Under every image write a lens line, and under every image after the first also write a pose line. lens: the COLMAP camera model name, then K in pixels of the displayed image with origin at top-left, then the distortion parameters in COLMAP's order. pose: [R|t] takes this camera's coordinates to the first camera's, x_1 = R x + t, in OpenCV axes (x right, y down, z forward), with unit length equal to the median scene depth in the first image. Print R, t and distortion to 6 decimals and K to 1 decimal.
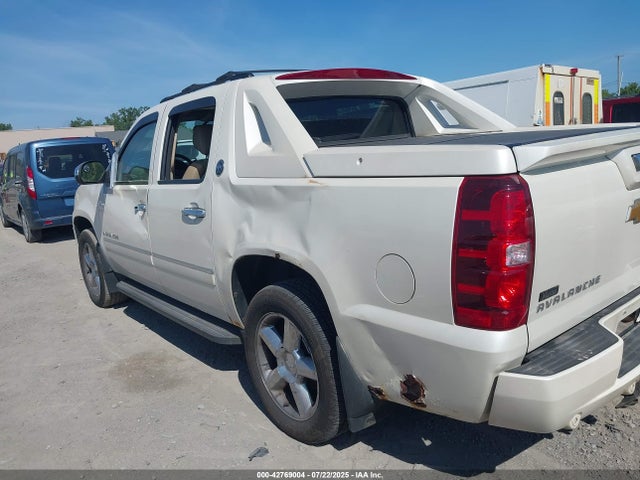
lens RADIAL K [[489.6, 0, 320.0], [0, 489.6, 240.0], [0, 0, 1]] dist [0.052137, -0.054036]
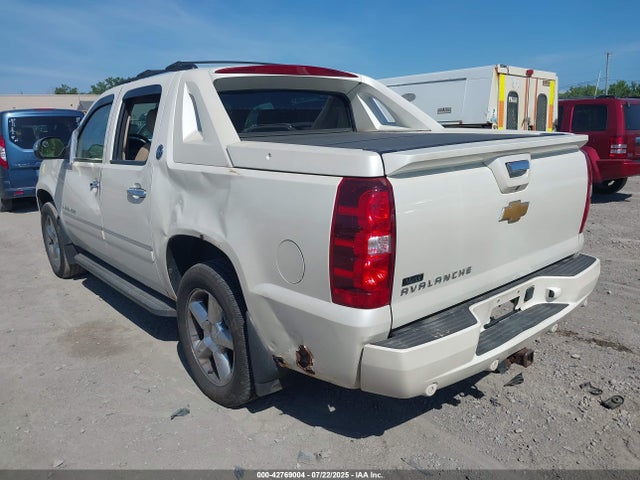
lens RADIAL K [[495.6, 0, 320.0], [0, 495.6, 240.0], [0, 0, 1]] dist [0.031565, -0.008461]
pose [[0.998665, 0.046497, 0.022491, 0.132435], [-0.047262, 0.998277, 0.034768, -0.010329], [-0.020836, -0.035784, 0.999142, -0.104947]]
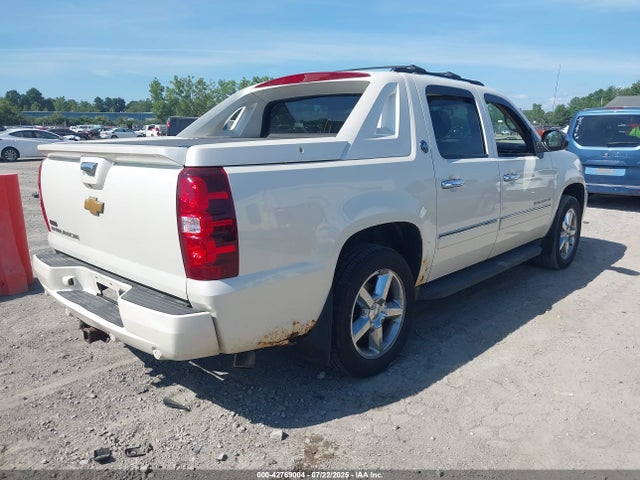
lens RADIAL K [[489.6, 0, 320.0], [0, 489.6, 240.0], [0, 0, 1]] dist [0.052137, -0.054036]
pose [[0.123068, 0.284836, -0.950643, 1.382845], [-0.195703, 0.946080, 0.258133, -0.297904], [0.972910, 0.154276, 0.172176, 0.932768]]
